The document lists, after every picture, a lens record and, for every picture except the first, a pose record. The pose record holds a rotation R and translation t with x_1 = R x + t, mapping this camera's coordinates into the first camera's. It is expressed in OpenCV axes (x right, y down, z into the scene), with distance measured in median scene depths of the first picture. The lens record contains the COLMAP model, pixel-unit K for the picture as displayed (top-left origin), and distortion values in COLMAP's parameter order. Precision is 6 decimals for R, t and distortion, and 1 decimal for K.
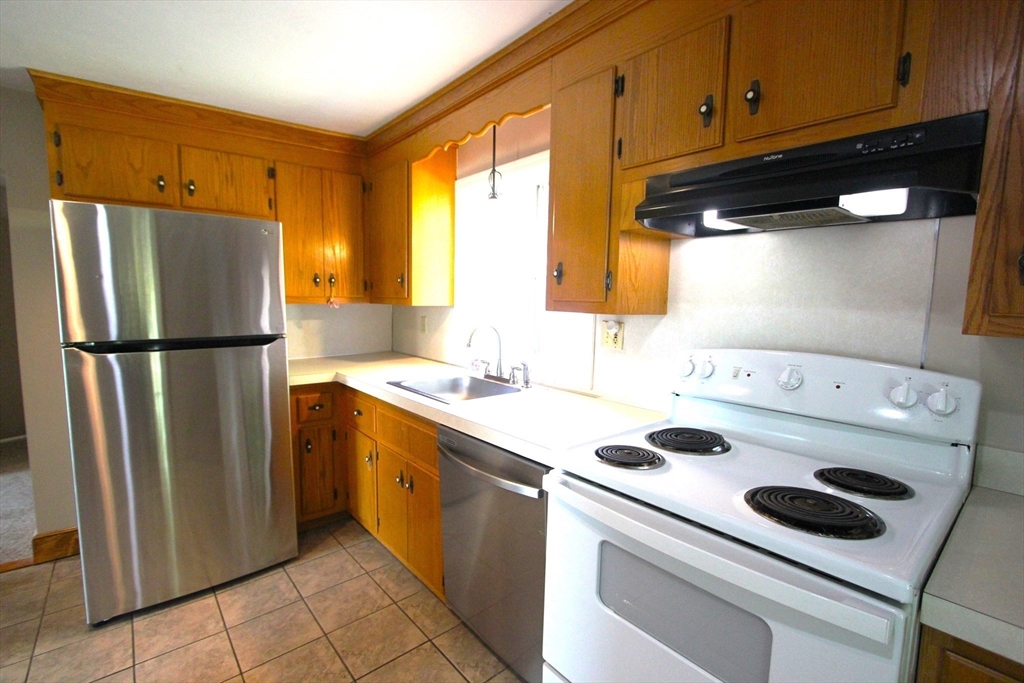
lens RADIAL K [[473.1, 0, 512.9], [0, 473.1, 344.7], [0, 0, 1]] dist [-0.017056, 0.000134]
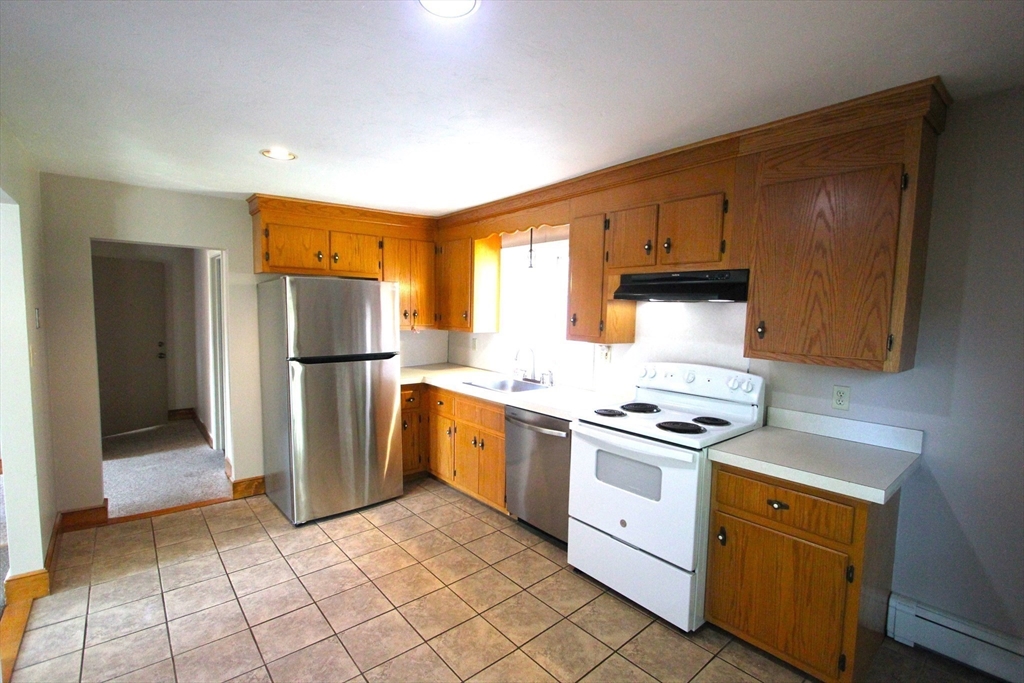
lens RADIAL K [[473.1, 0, 512.9], [0, 473.1, 344.7], [0, 0, 1]] dist [-0.017056, 0.000134]
pose [[0.999994, 0.003584, -0.000058, -0.119962], [-0.003584, 0.999688, -0.024739, -0.010436], [-0.000031, 0.024739, 0.999694, -0.705808]]
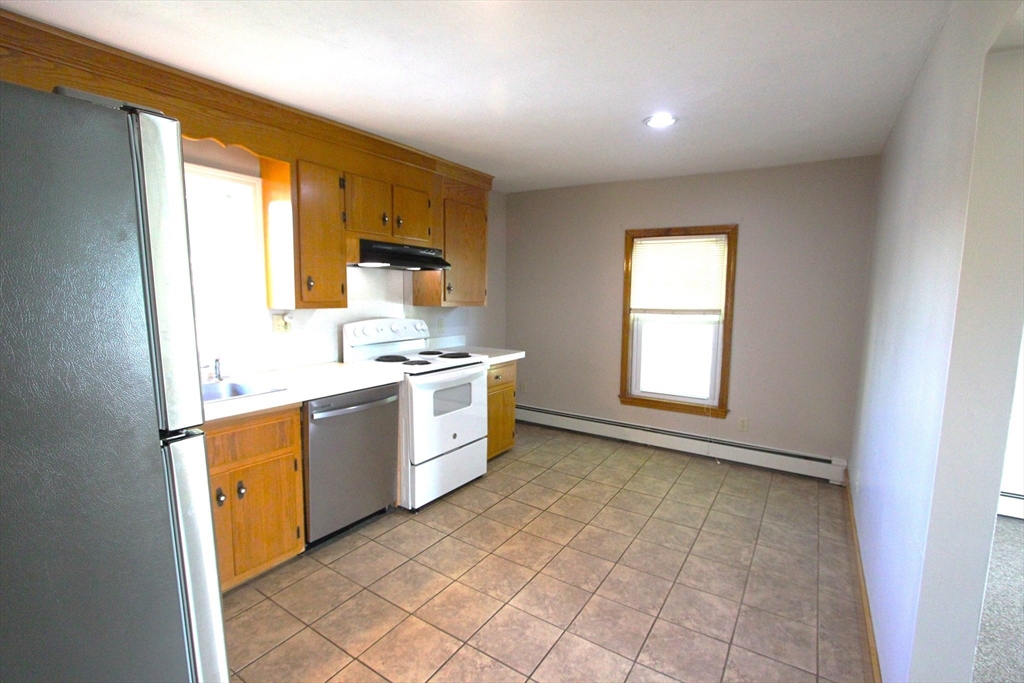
lens RADIAL K [[473.1, 0, 512.9], [0, 473.1, 344.7], [0, 0, 1]] dist [-0.017056, 0.000134]
pose [[-0.296667, -0.121832, 0.947178, -1.401155], [0.078570, 0.985352, 0.151352, -0.122020], [-0.951743, 0.119321, -0.282749, 0.756207]]
